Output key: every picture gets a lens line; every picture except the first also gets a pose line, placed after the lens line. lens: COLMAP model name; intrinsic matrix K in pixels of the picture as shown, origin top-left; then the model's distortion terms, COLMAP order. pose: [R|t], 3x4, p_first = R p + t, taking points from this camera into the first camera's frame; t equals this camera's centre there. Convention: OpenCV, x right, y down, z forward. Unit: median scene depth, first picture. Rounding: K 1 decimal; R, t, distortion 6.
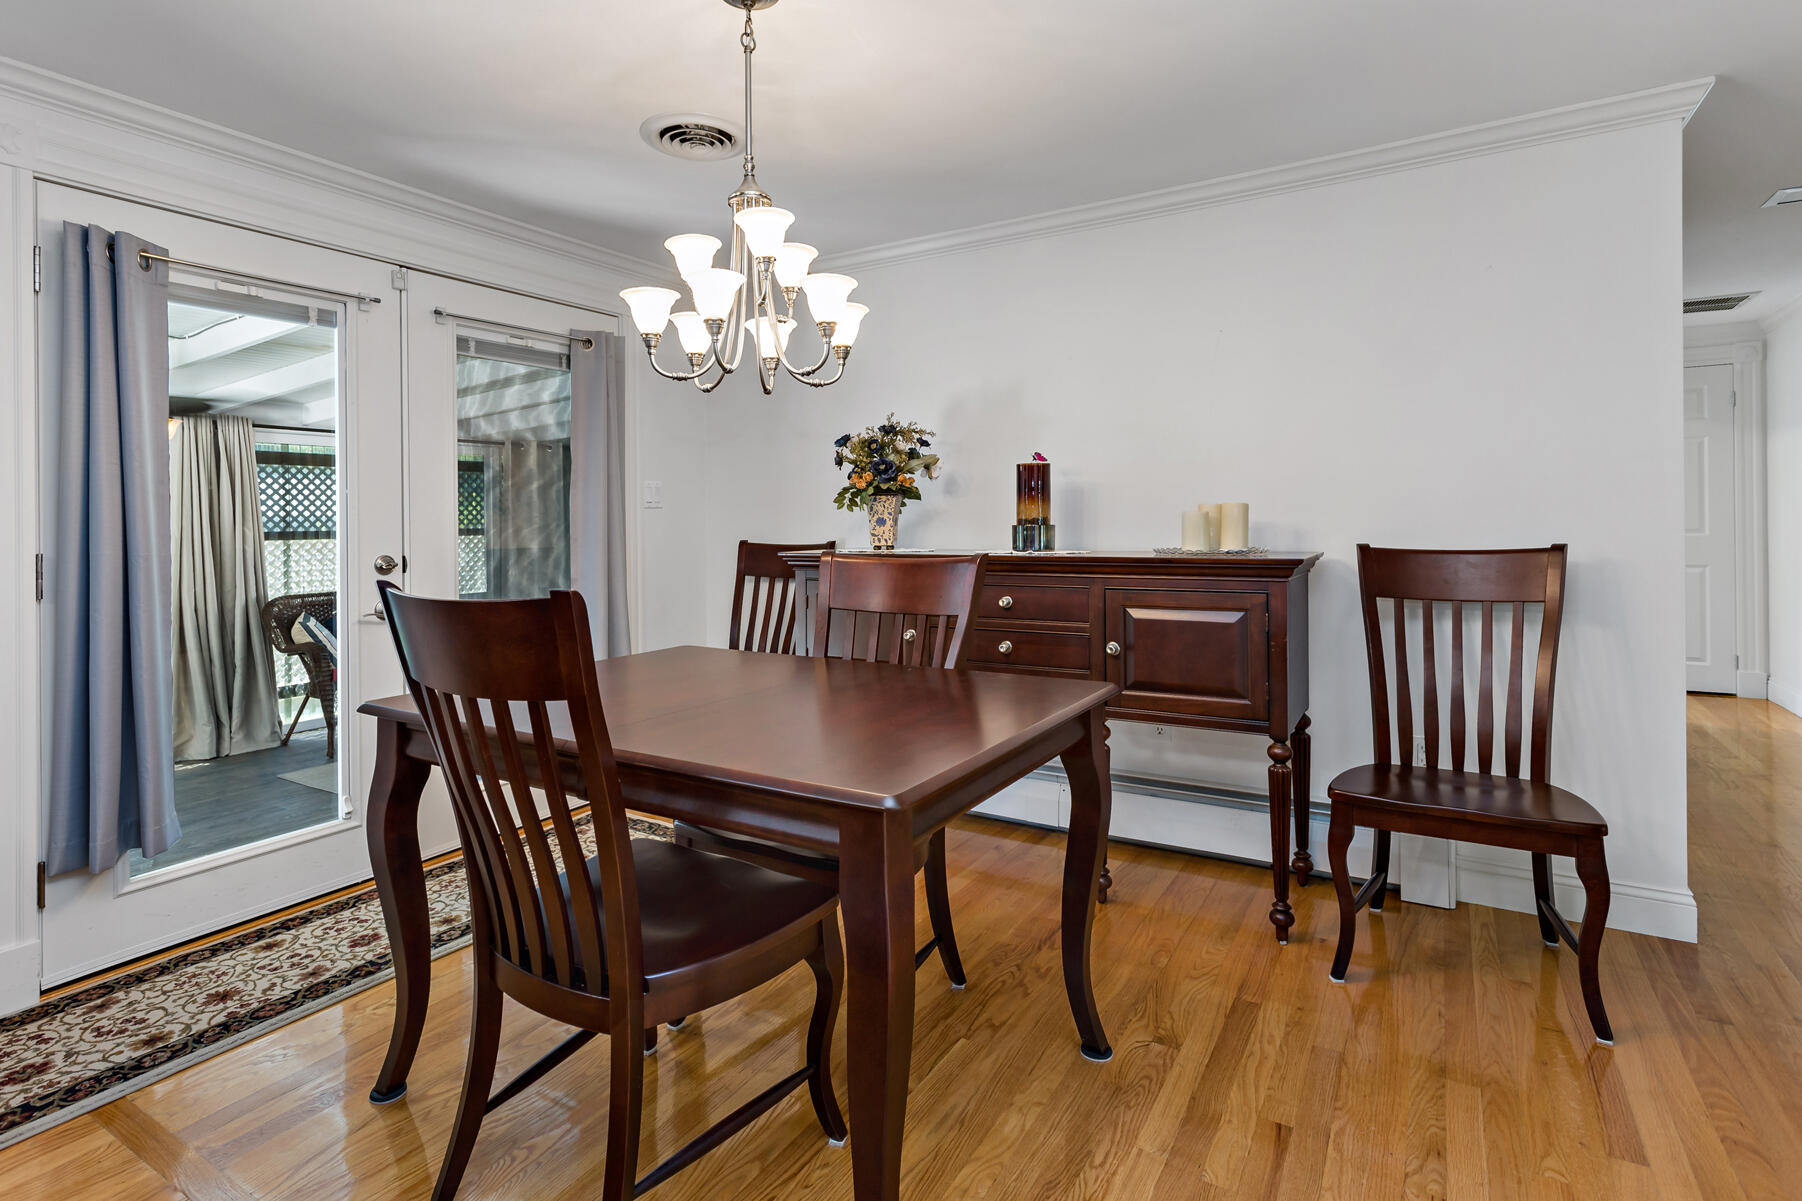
lens RADIAL K [[912.2, 0, 878.8], [0, 912.2, 526.4], [0, 0, 1]] dist [0.002334, -0.002951]
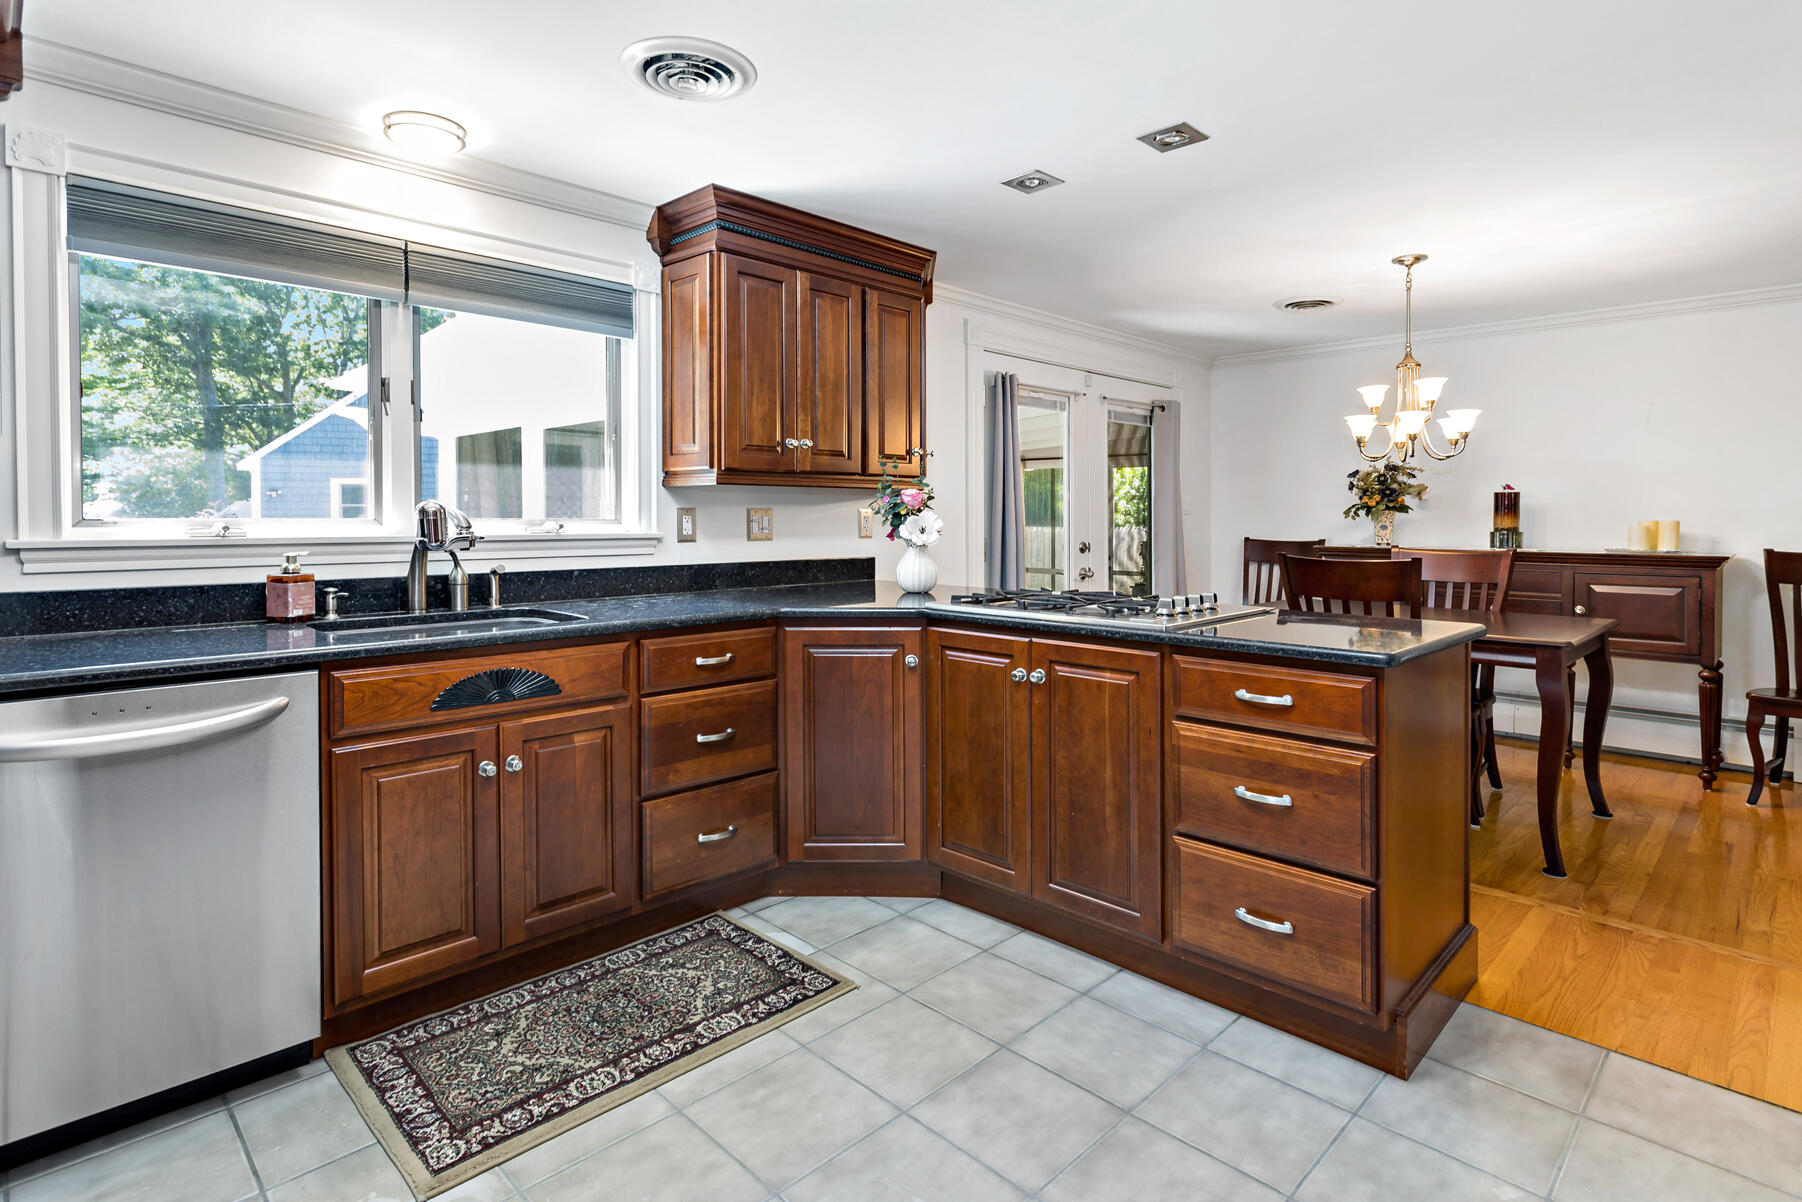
lens RADIAL K [[912.2, 0, 882.9], [0, 912.2, 516.1], [0, 0, 1]] dist [0.002334, -0.002951]
pose [[0.967056, 0.019198, -0.253839, -0.478650], [-0.021302, 0.999758, -0.005540, 0.002784], [0.253671, 0.010765, 0.967231, -0.792317]]
